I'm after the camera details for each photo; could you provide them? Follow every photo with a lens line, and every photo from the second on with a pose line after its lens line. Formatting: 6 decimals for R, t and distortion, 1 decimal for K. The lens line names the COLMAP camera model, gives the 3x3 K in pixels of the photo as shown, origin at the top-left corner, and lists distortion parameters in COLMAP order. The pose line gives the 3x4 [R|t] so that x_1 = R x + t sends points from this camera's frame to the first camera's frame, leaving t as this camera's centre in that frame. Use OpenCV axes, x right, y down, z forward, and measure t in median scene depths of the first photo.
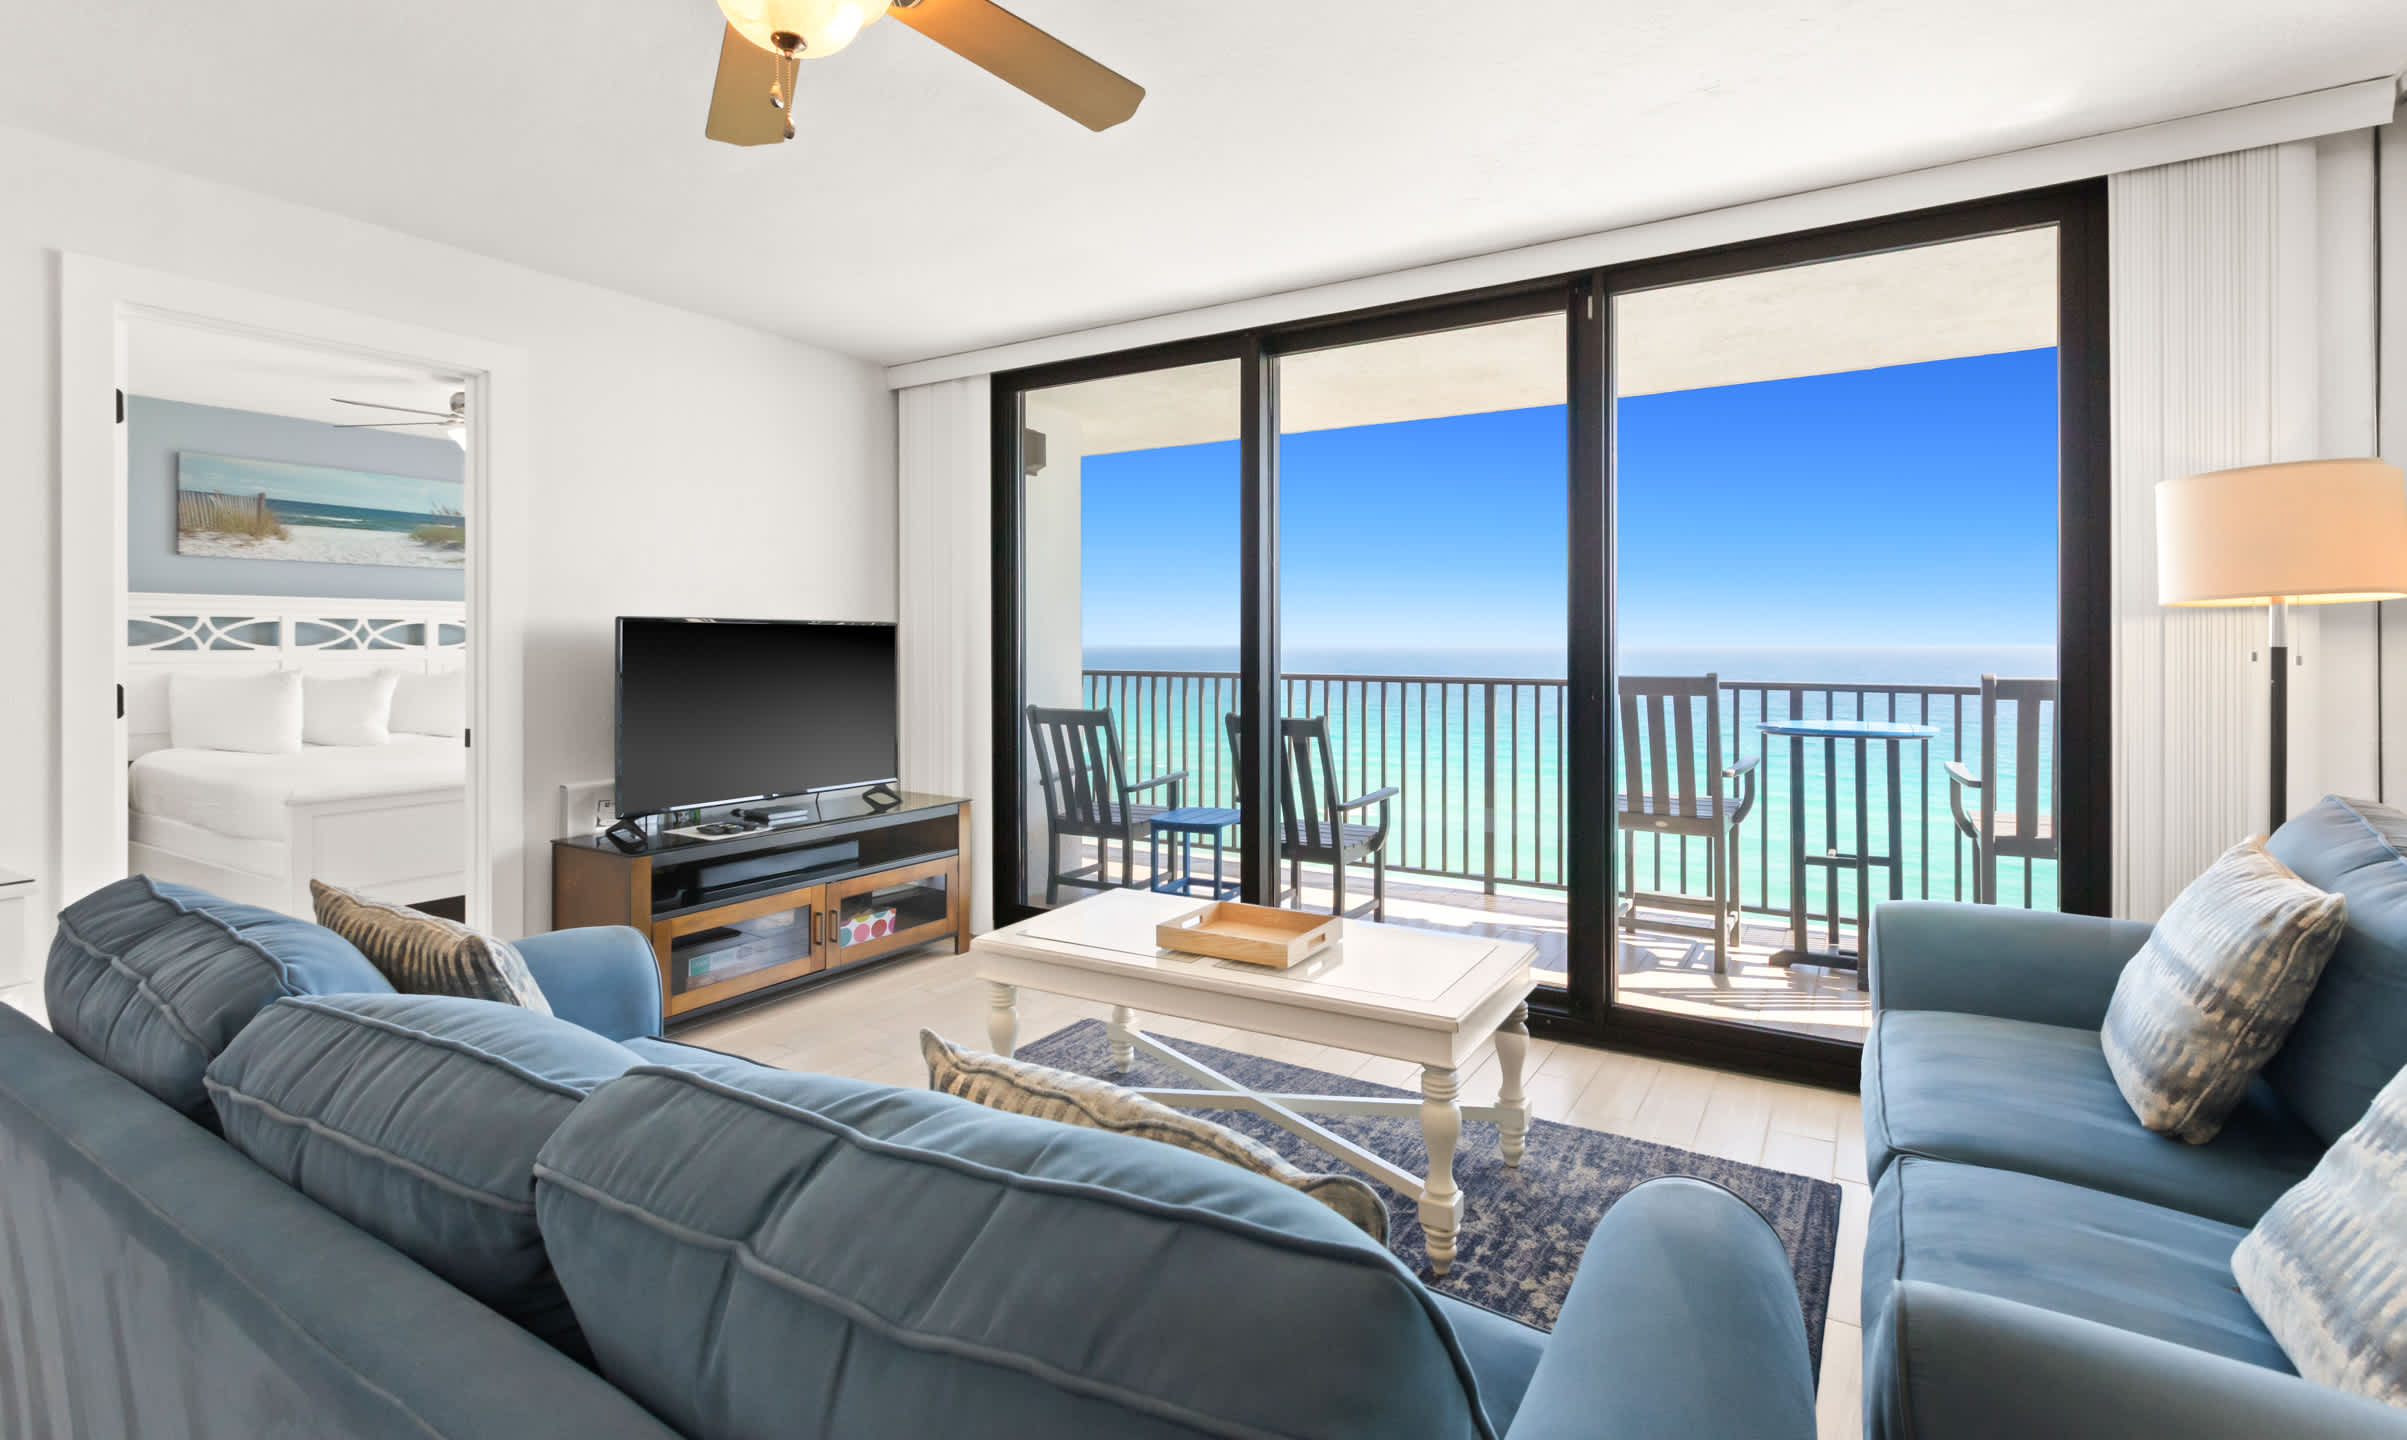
lens RADIAL K [[1094.8, 0, 1241.5], [0, 1094.8, 663.2], [0, 0, 1]] dist [-0.014205, -0.001254]
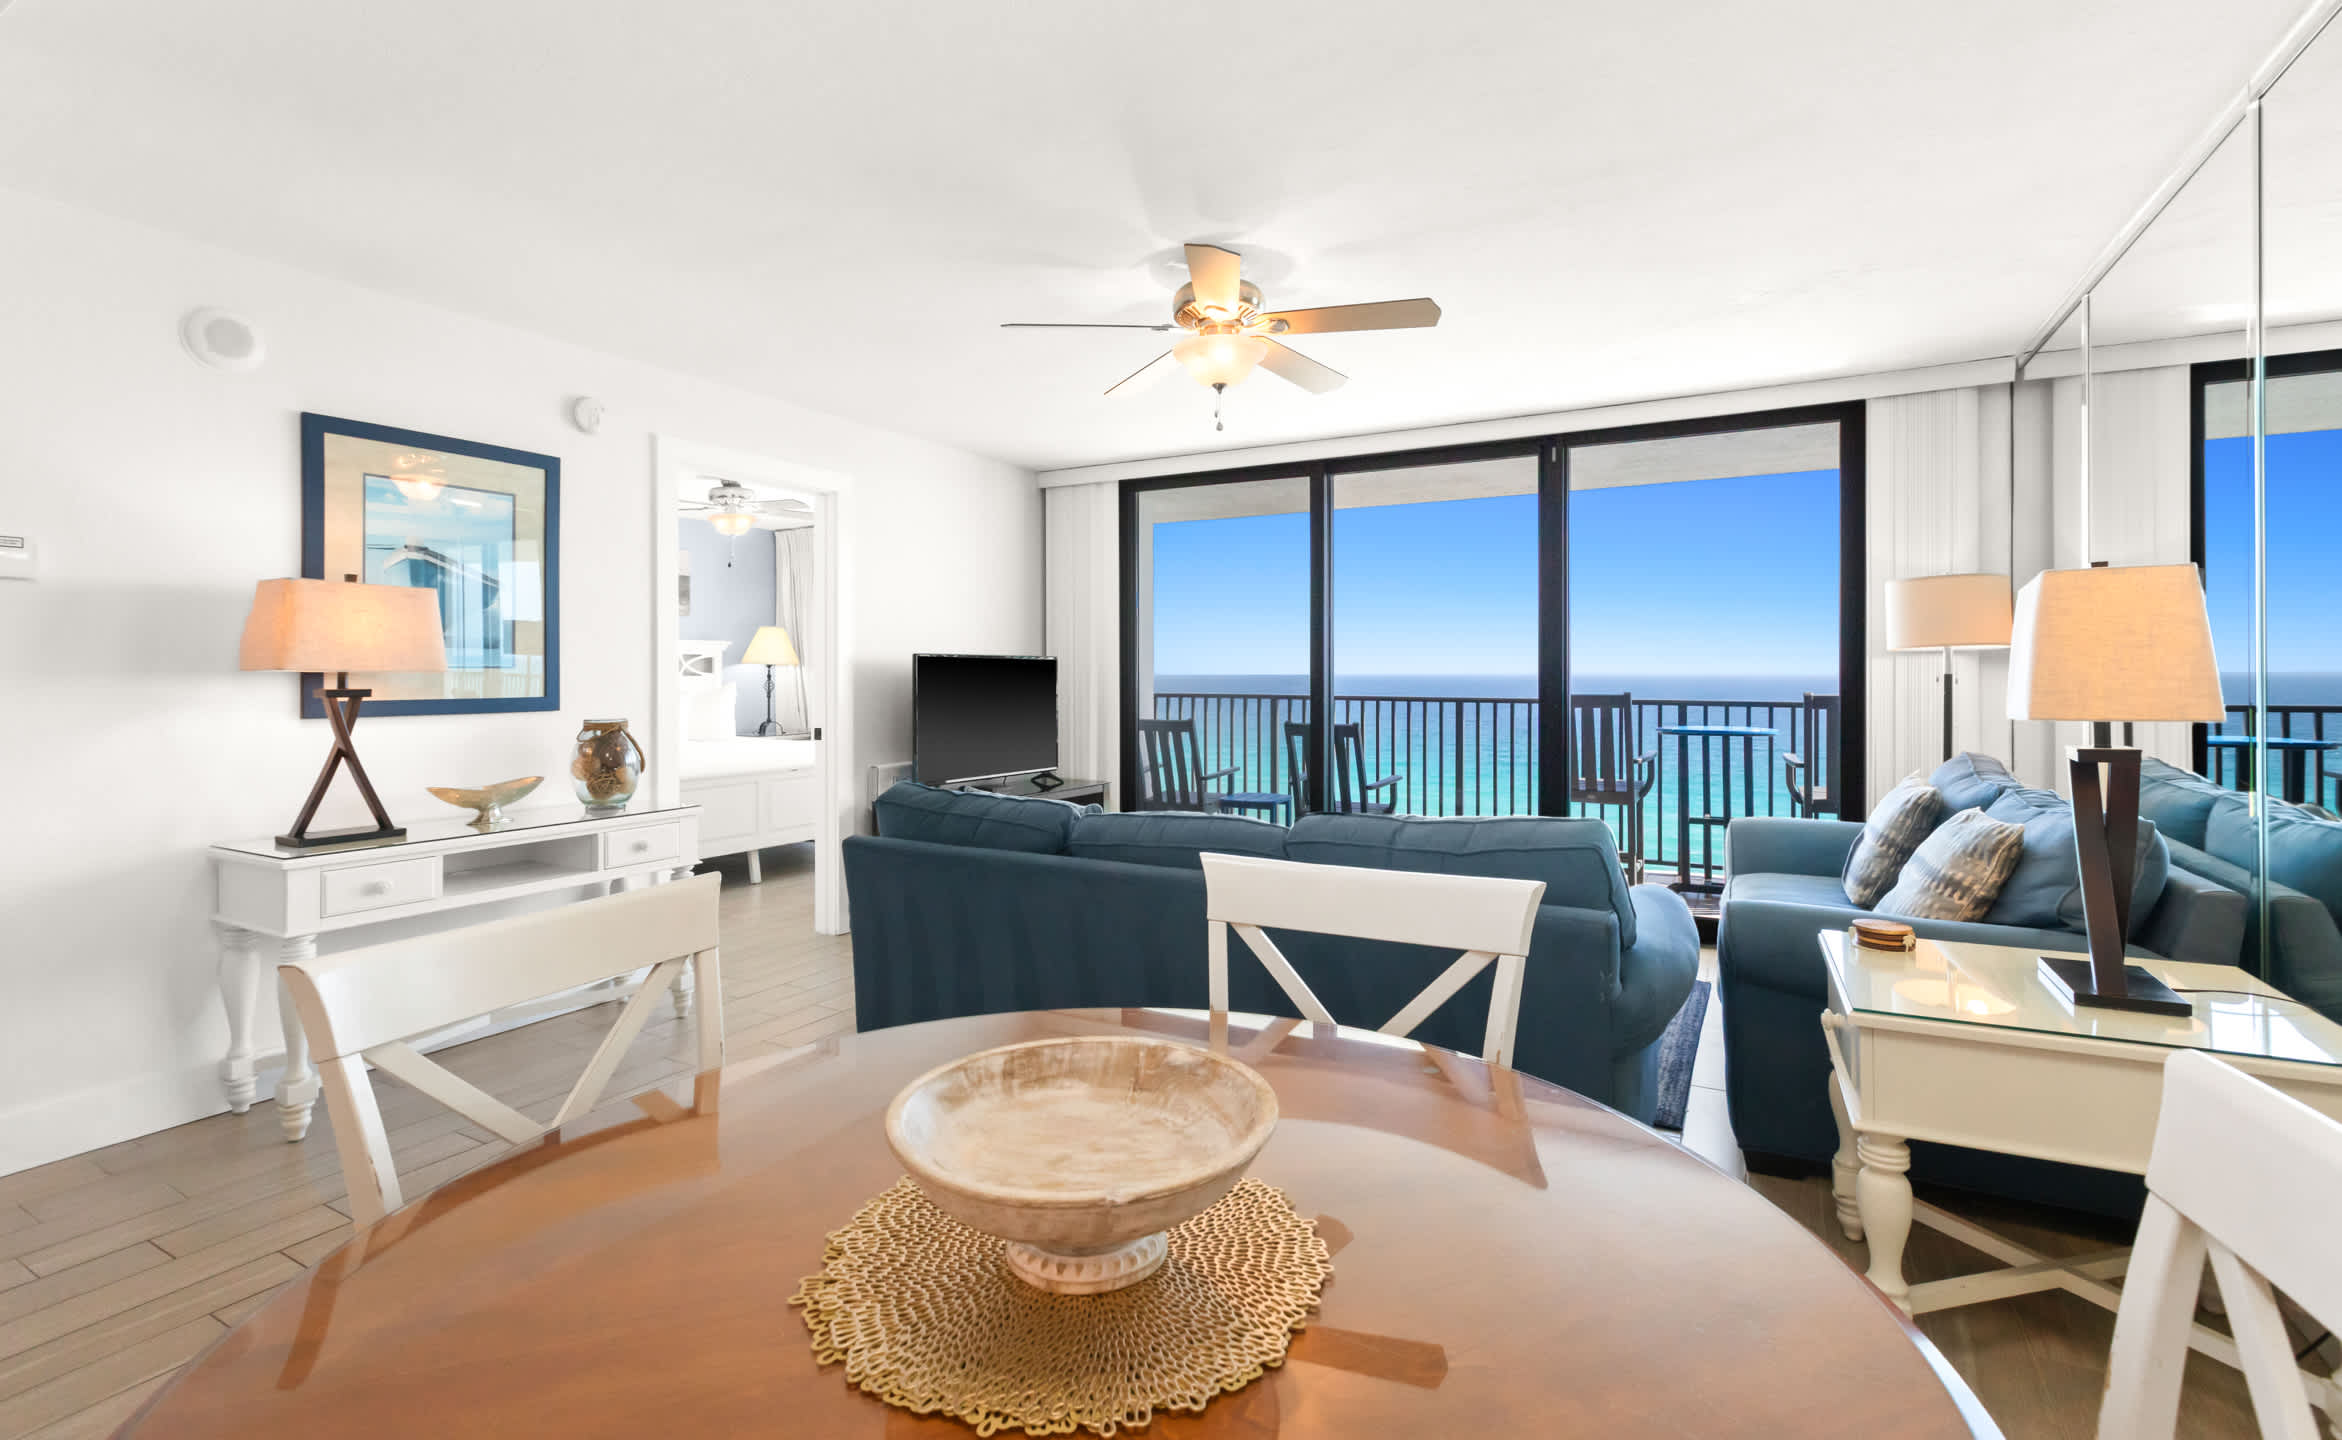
lens RADIAL K [[1065.3, 0, 1180.1], [0, 1065.3, 696.5], [0, 0, 1]] dist [-0.014205, -0.001254]
pose [[0.999438, -0.001272, 0.033496, -0.203623], [0.001092, 0.999985, 0.005371, 0.006060], [-0.033502, -0.005332, 0.999424, -0.382158]]
